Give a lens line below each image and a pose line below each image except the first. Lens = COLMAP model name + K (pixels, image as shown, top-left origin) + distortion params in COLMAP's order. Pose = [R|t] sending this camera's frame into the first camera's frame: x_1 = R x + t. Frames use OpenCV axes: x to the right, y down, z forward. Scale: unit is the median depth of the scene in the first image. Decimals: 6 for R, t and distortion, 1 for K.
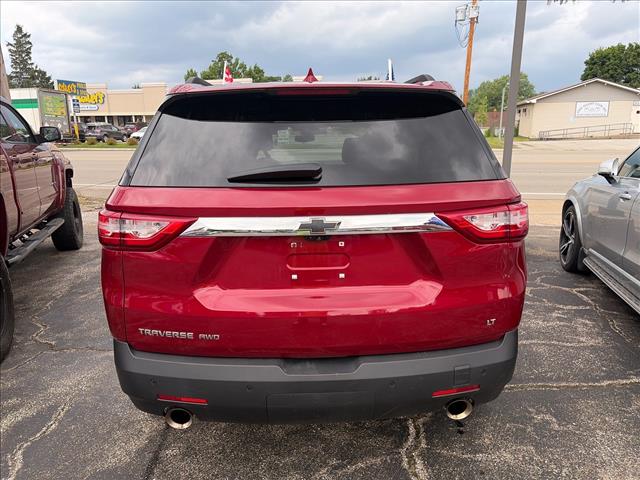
lens RADIAL K [[492.4, 0, 316.4], [0, 492.4, 240.7], [0, 0, 1]] dist [0.042985, -0.049704]
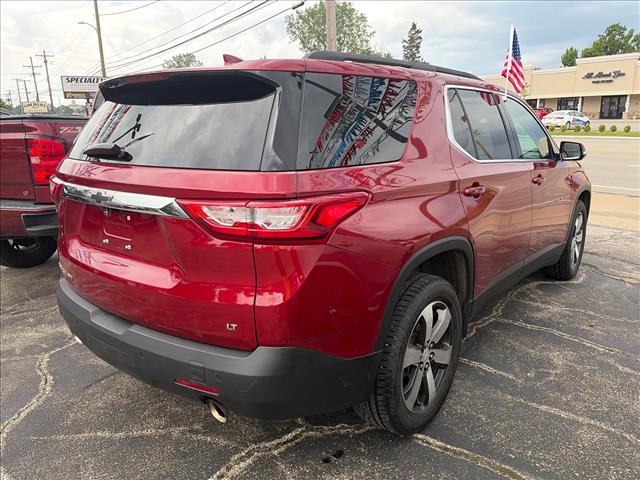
lens RADIAL K [[492.4, 0, 316.4], [0, 492.4, 240.7], [0, 0, 1]] dist [0.042985, -0.049704]
pose [[0.748154, 0.157557, -0.644547, 0.089264], [-0.140047, 0.987011, 0.078713, -0.007305], [0.648577, 0.031378, 0.760502, 0.035552]]
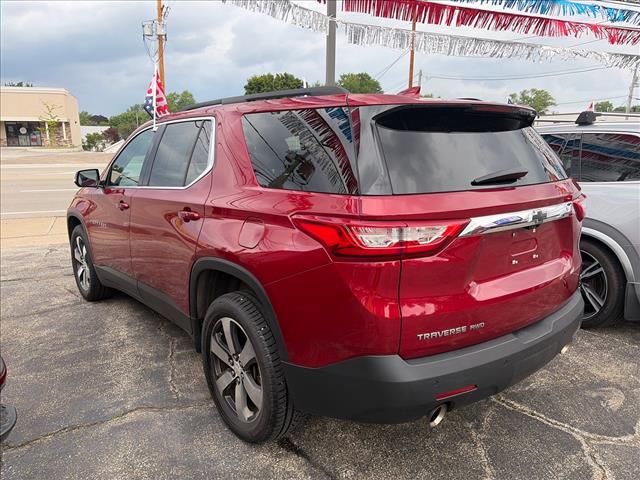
lens RADIAL K [[492.4, 0, 316.4], [0, 492.4, 240.7], [0, 0, 1]] dist [0.042985, -0.049704]
pose [[0.799266, -0.107483, 0.591287, -0.093427], [0.124517, 0.992144, 0.012035, -0.004271], [-0.587936, 0.064007, 0.806371, 0.025689]]
